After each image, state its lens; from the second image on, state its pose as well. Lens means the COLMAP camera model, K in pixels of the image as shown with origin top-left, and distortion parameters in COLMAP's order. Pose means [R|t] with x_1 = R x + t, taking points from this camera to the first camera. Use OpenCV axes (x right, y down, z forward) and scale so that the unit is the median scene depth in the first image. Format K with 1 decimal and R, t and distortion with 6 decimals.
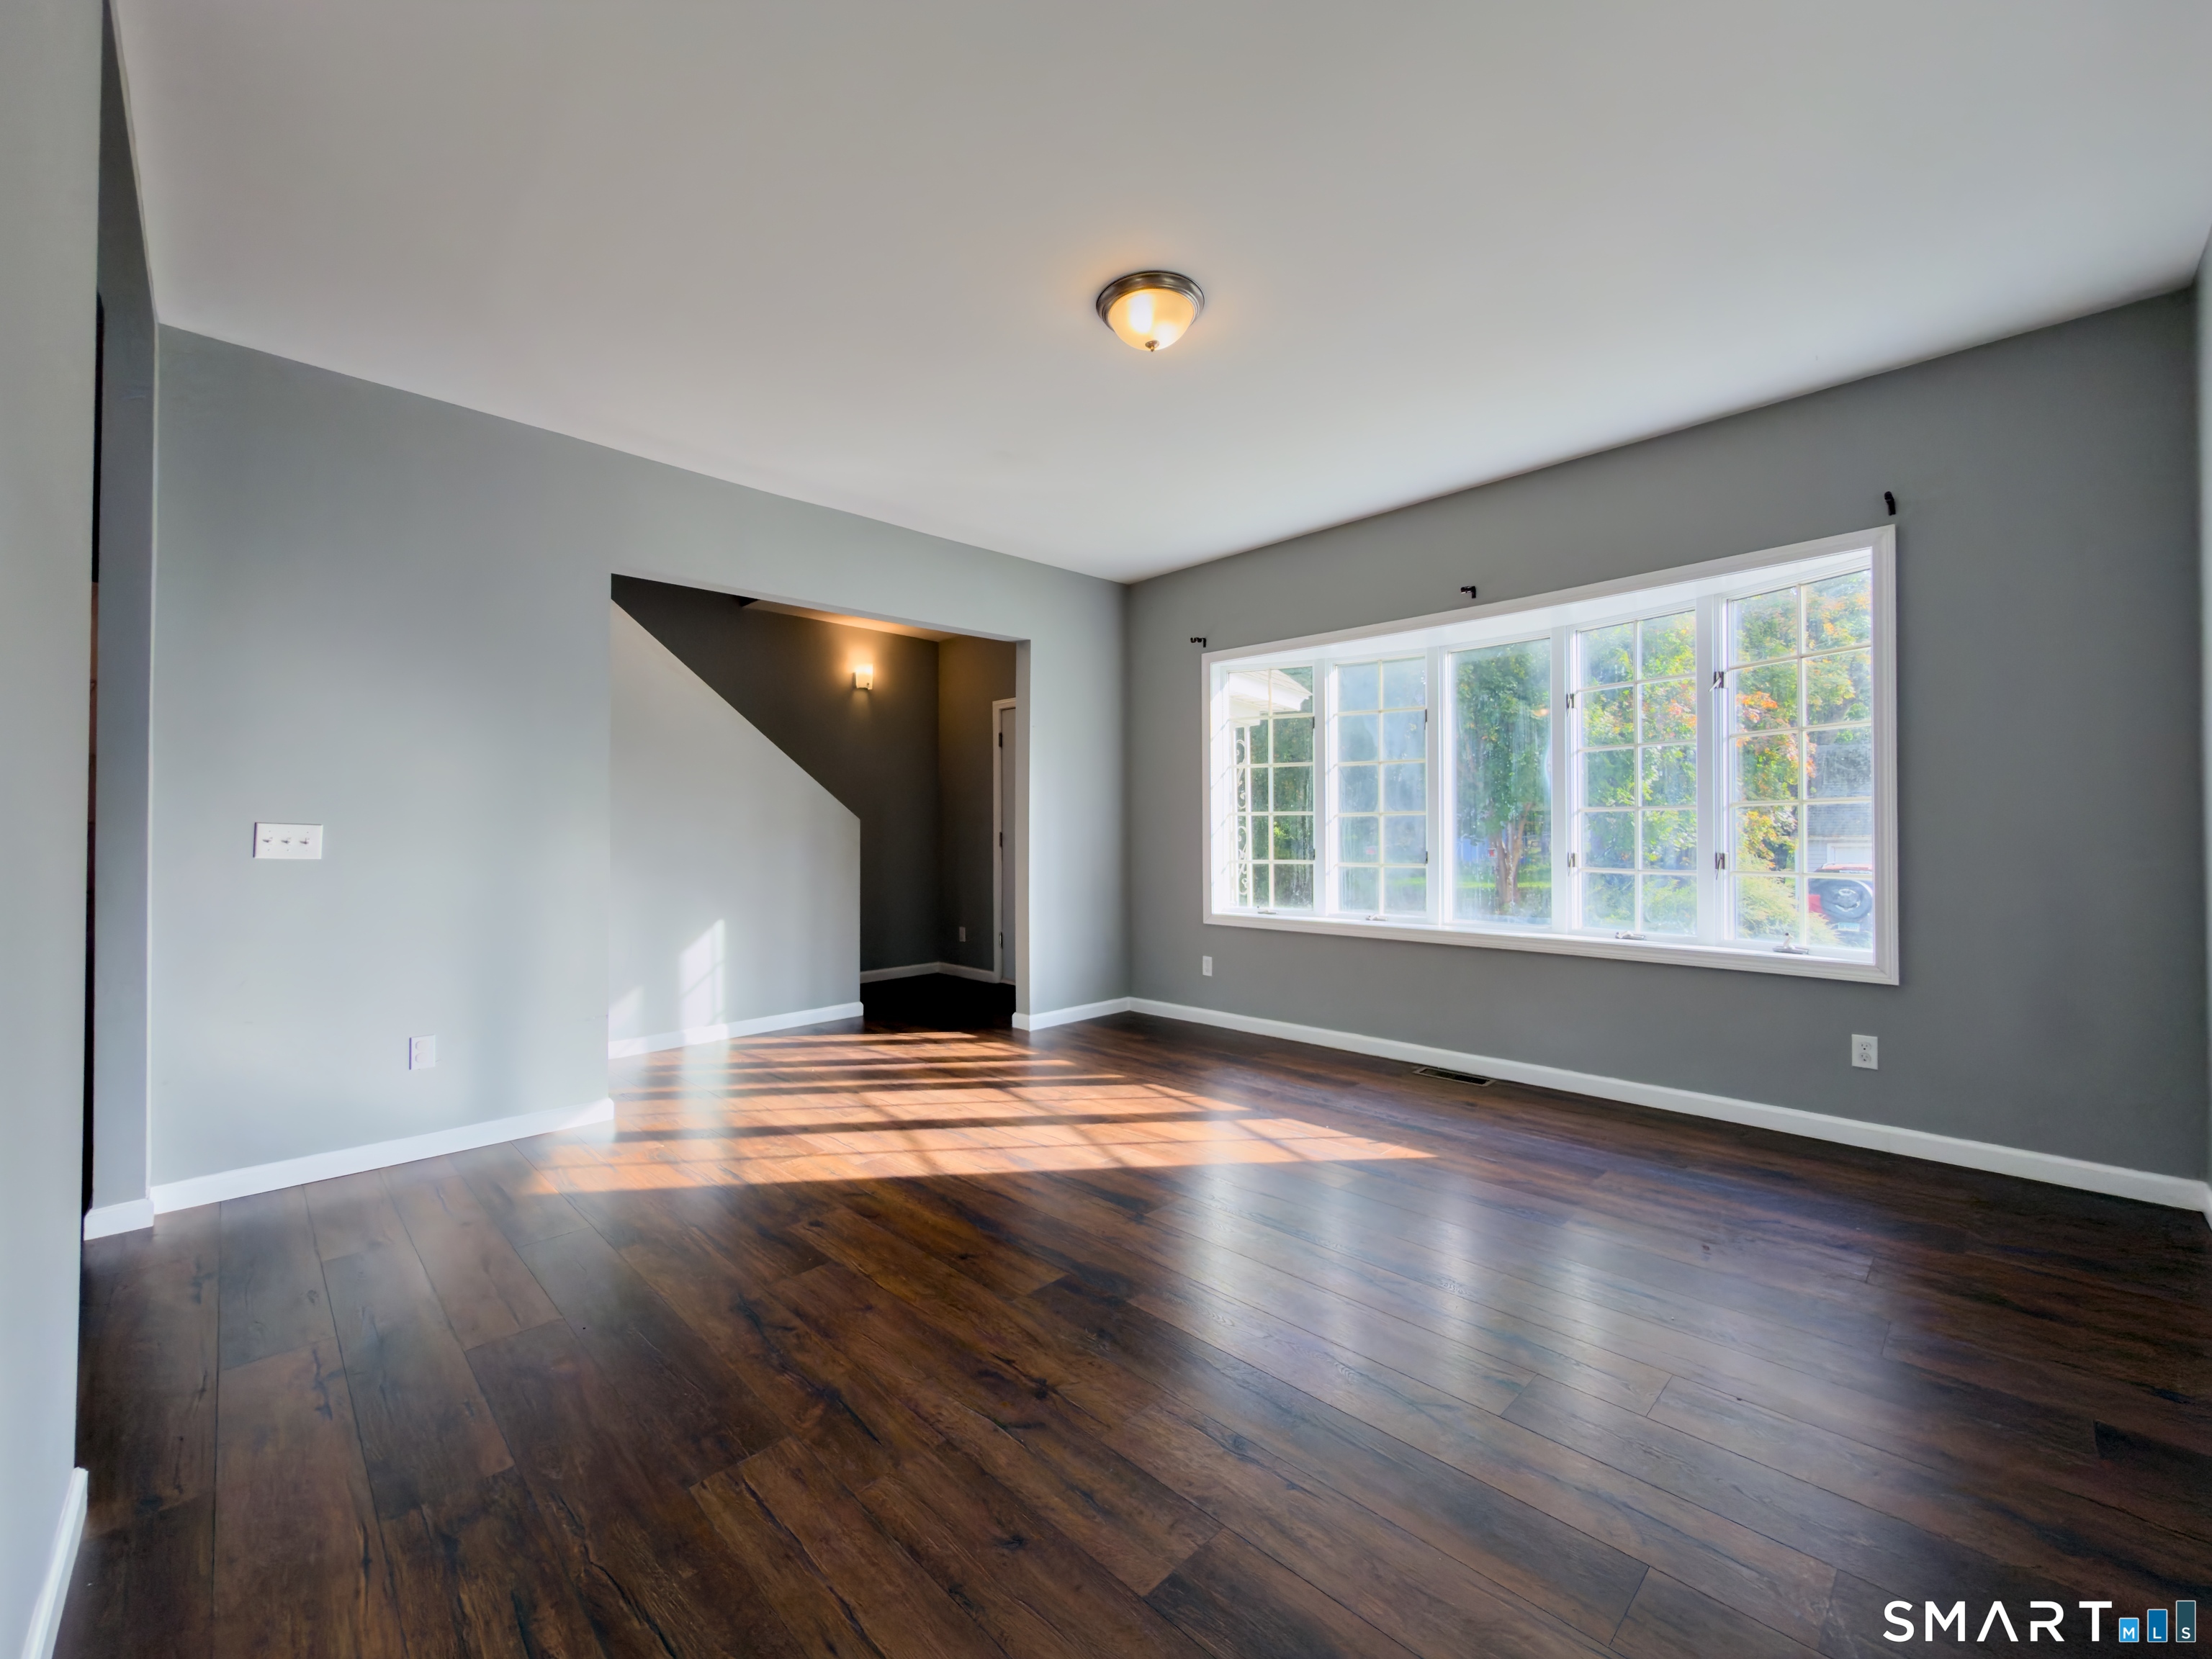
lens RADIAL K [[894.3, 0, 1122.3], [0, 894.3, 840.8], [0, 0, 1]] dist [-0.014373, 0.000262]
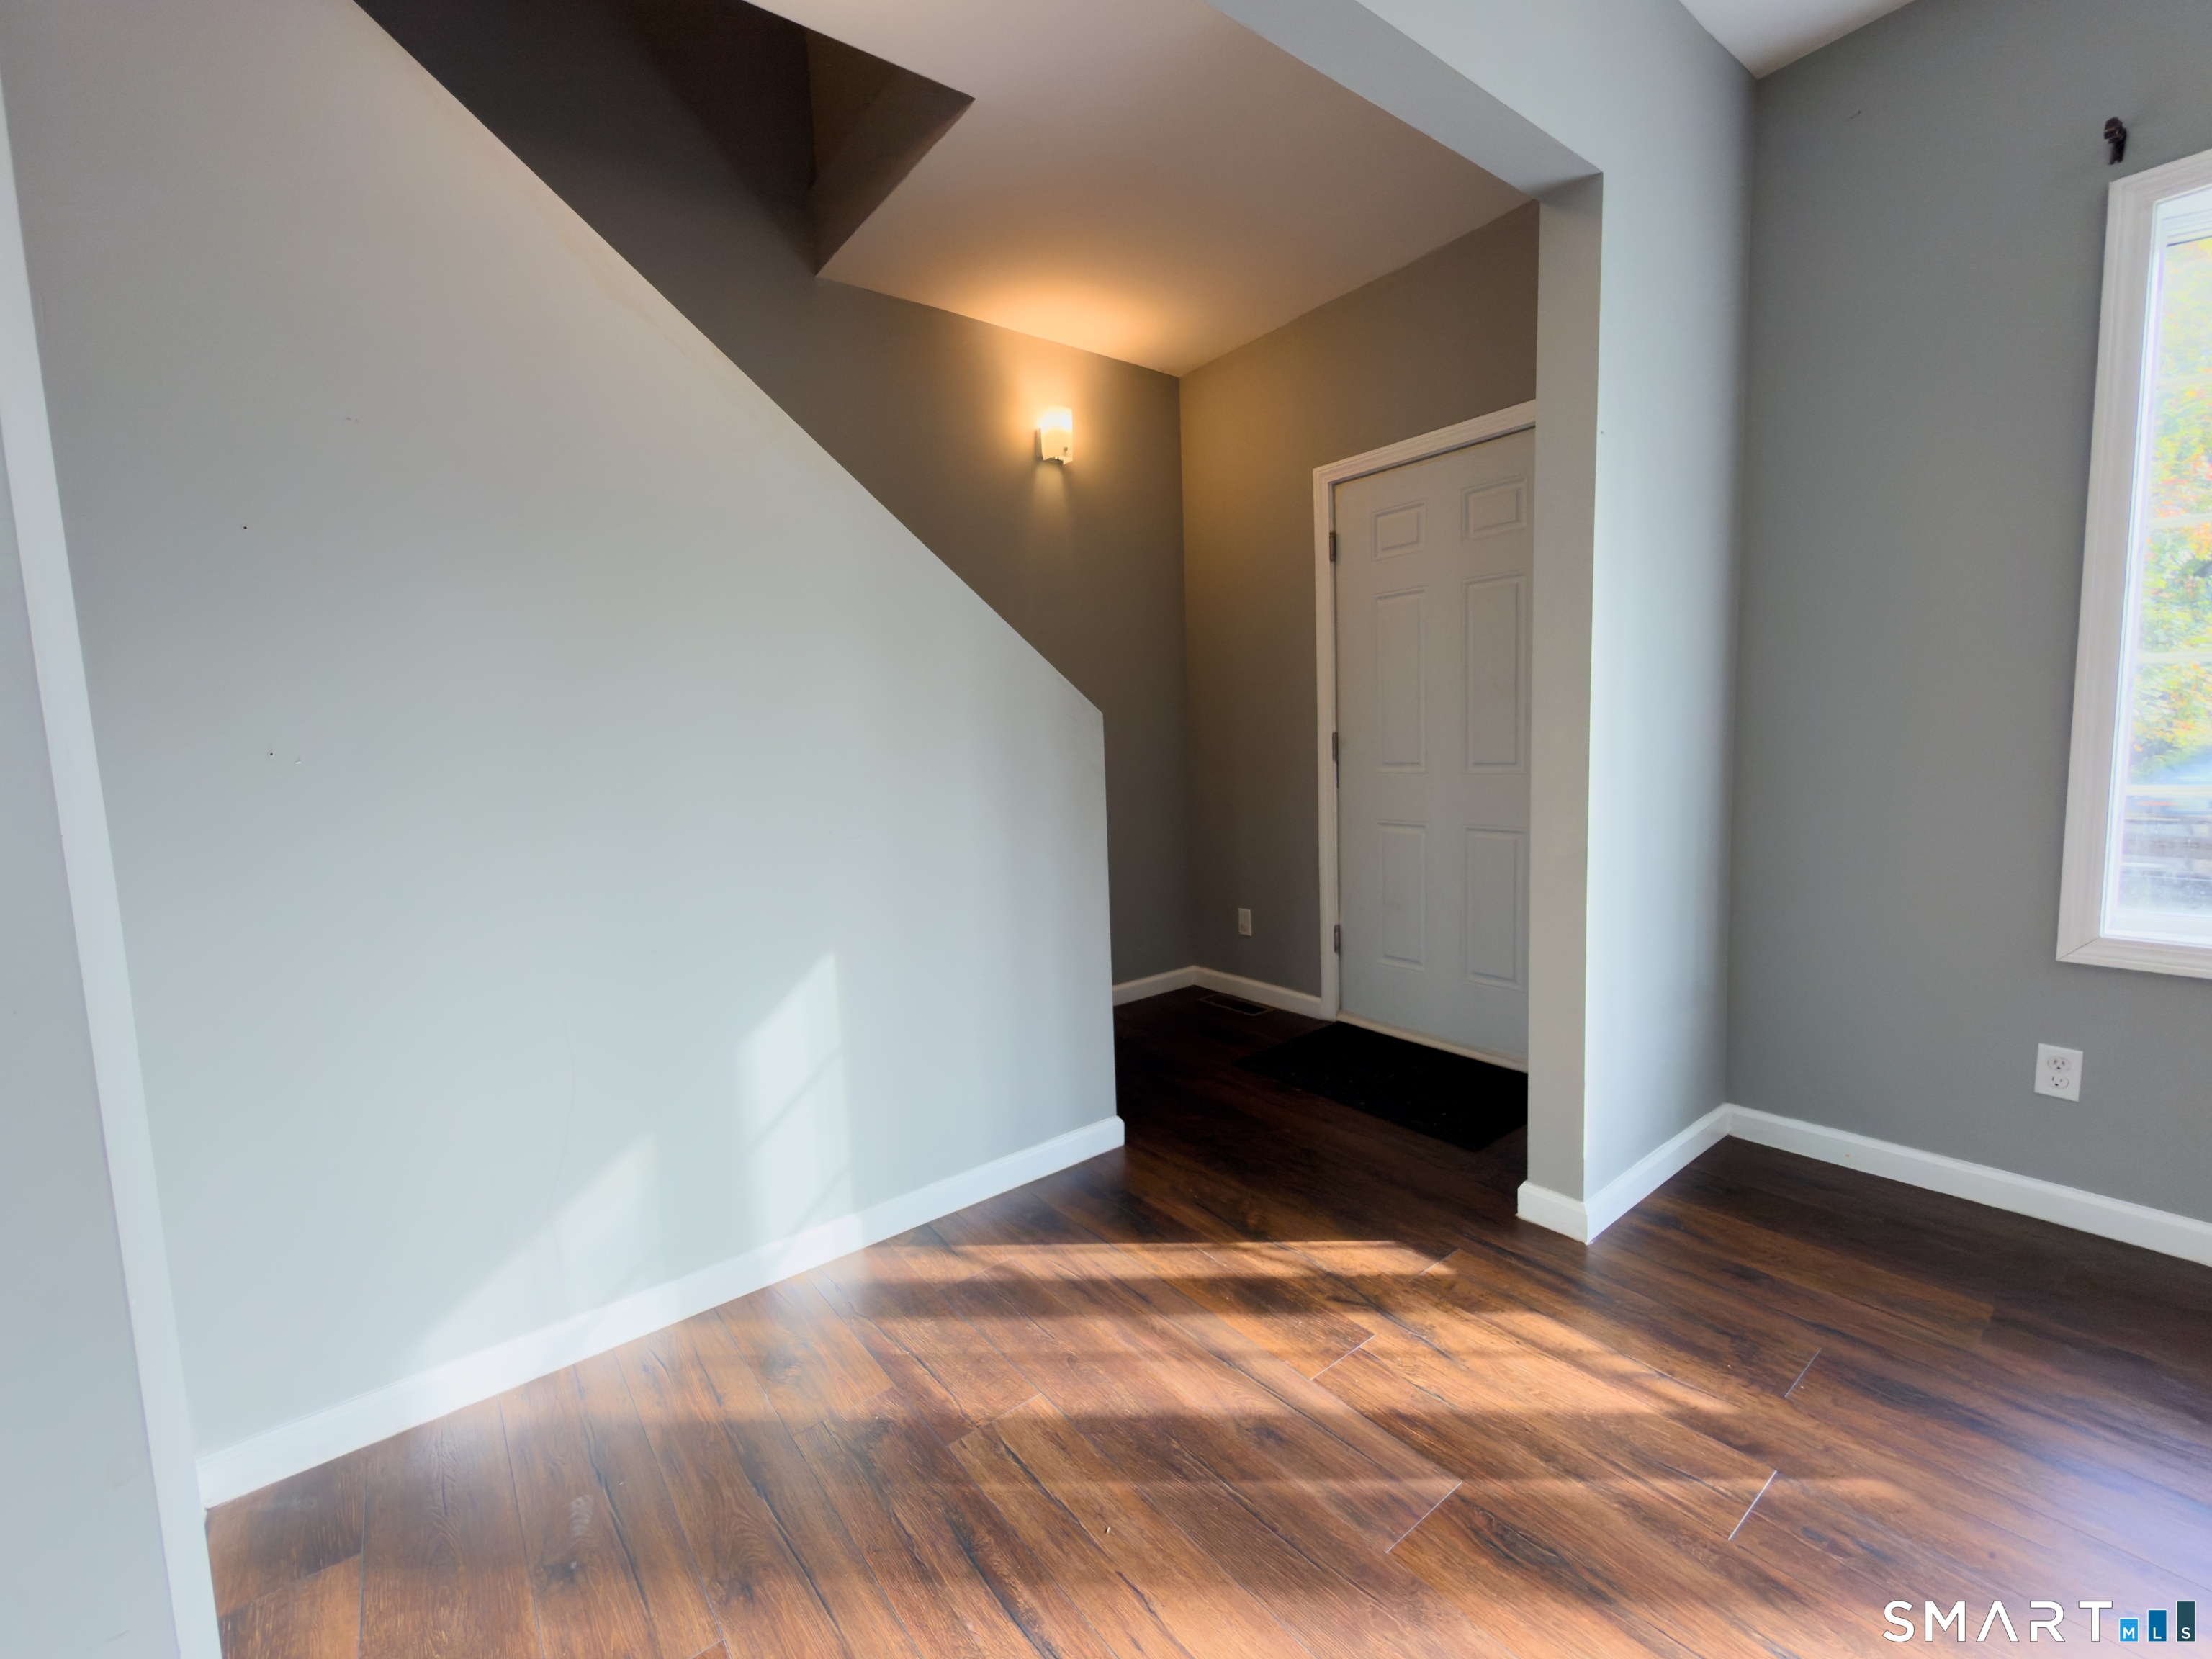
lens RADIAL K [[894.3, 0, 1101.1], [0, 894.3, 834.6], [0, 0, 1]] dist [-0.014373, 0.000262]
pose [[0.990862, -0.032635, -0.130872, -0.254595], [0.047389, 0.992662, 0.111253, -0.019020], [0.126281, -0.116438, 0.985137, 0.594966]]
